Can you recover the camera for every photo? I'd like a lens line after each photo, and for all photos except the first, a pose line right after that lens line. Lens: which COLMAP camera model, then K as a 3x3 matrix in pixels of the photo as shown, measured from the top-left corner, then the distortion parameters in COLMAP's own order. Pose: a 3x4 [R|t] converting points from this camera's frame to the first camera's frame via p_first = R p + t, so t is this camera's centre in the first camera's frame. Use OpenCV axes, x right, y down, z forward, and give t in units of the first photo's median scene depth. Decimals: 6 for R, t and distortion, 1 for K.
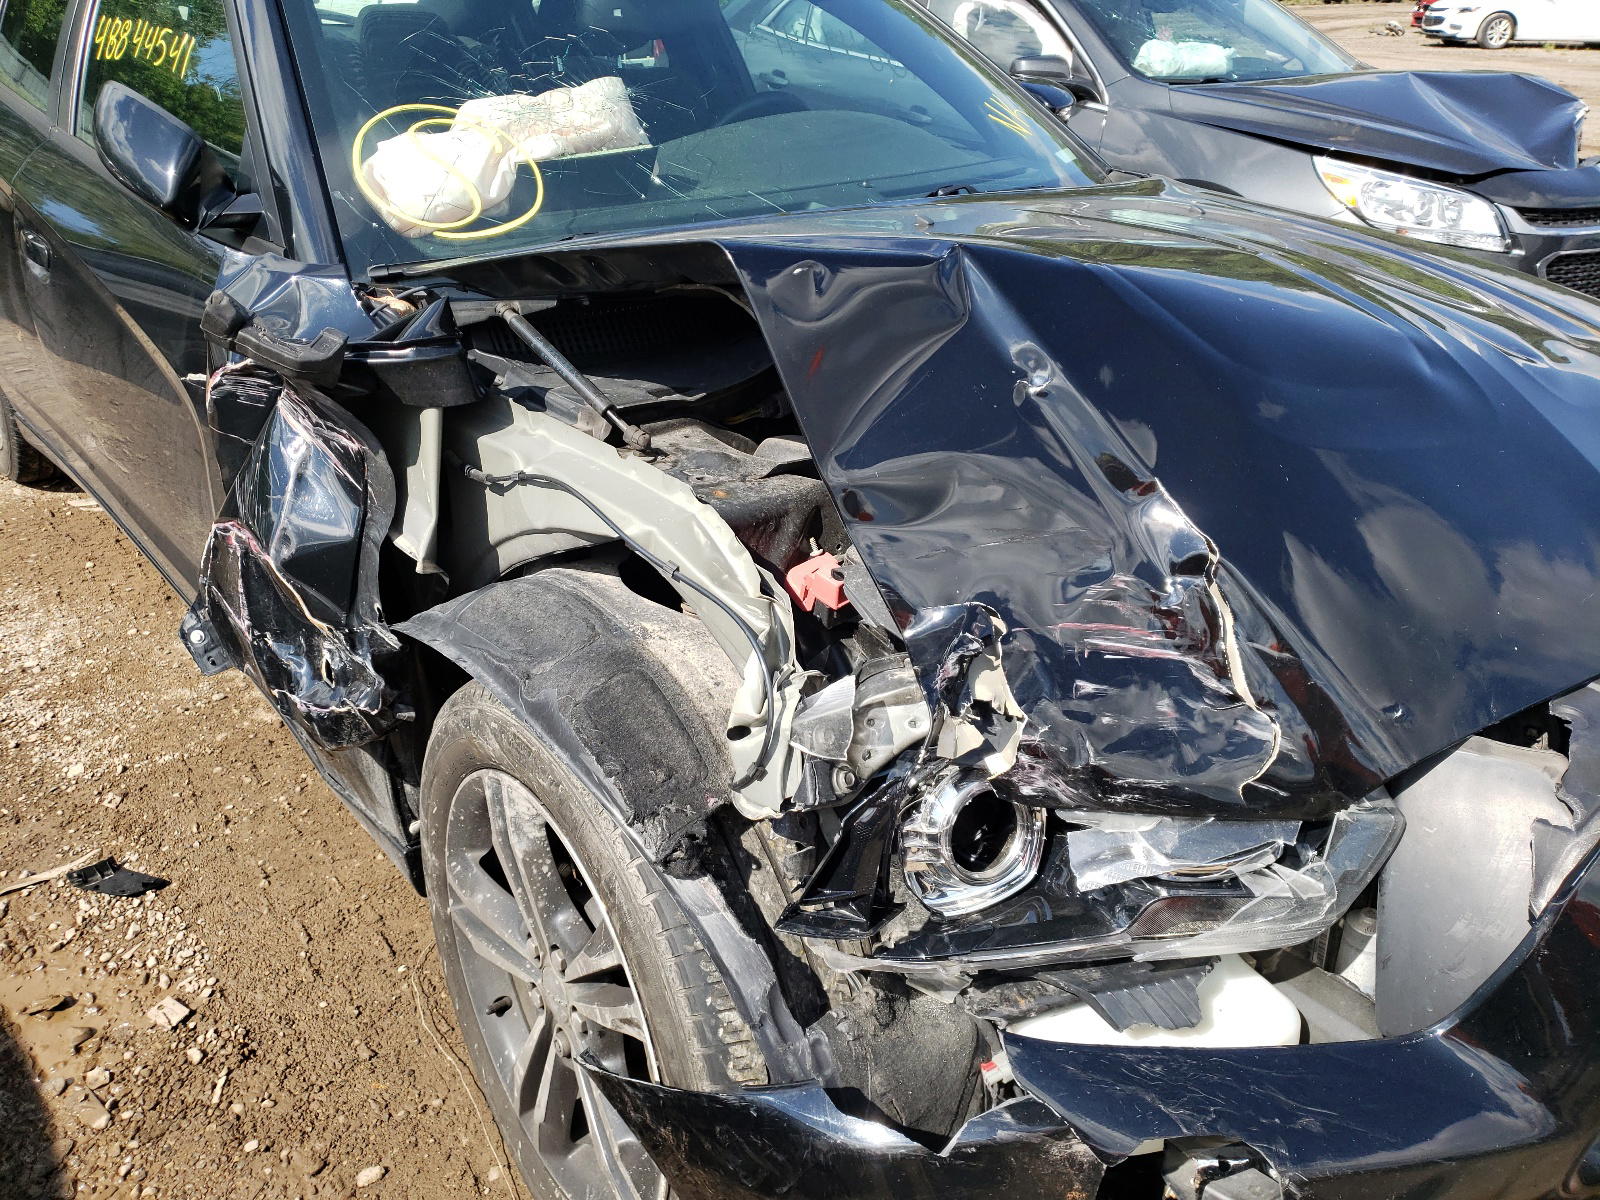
lens RADIAL K [[1253.0, 0, 707.0], [0, 1253.0, 598.1], [0, 0, 1]] dist [0.084173, -0.051781]
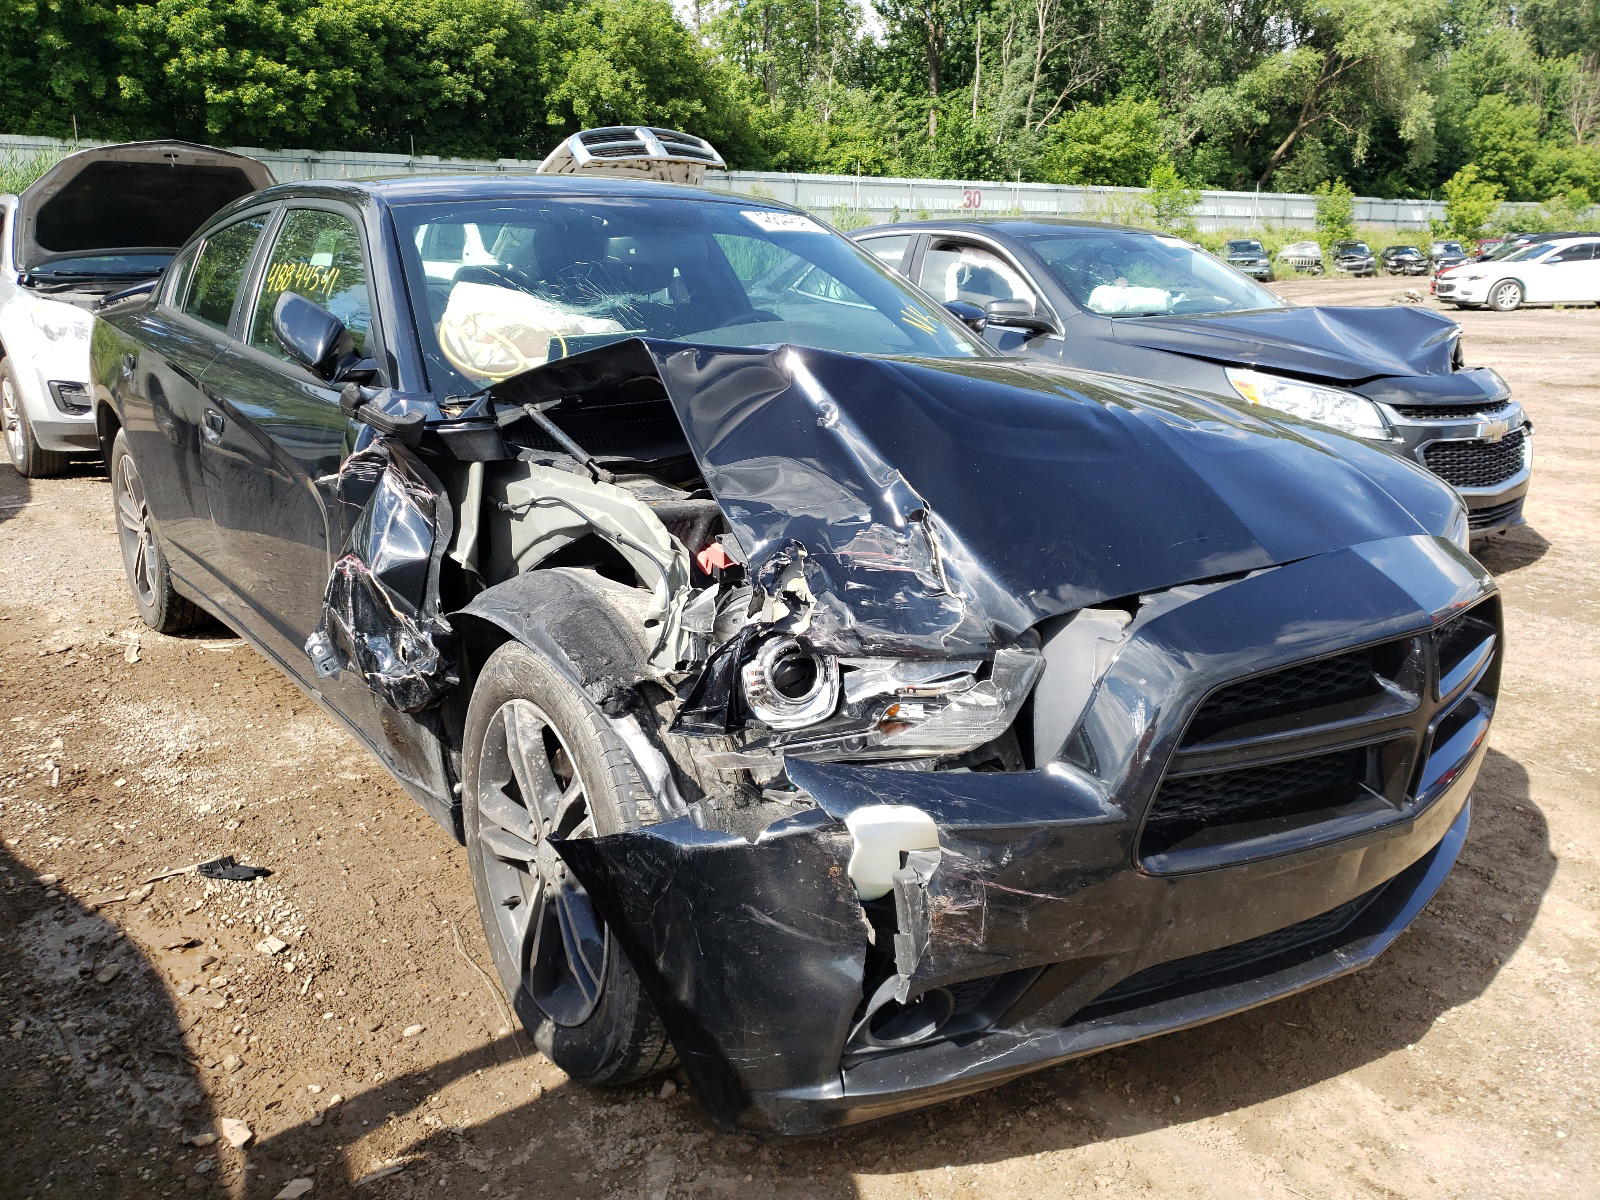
lens RADIAL K [[1253.0, 0, 707.0], [0, 1253.0, 598.1], [0, 0, 1]] dist [0.084173, -0.051781]
pose [[0.998226, -0.002457, -0.059489, 0.131536], [-0.009281, 0.980512, -0.196240, 0.265105], [0.058812, 0.196444, 0.978750, -0.400118]]
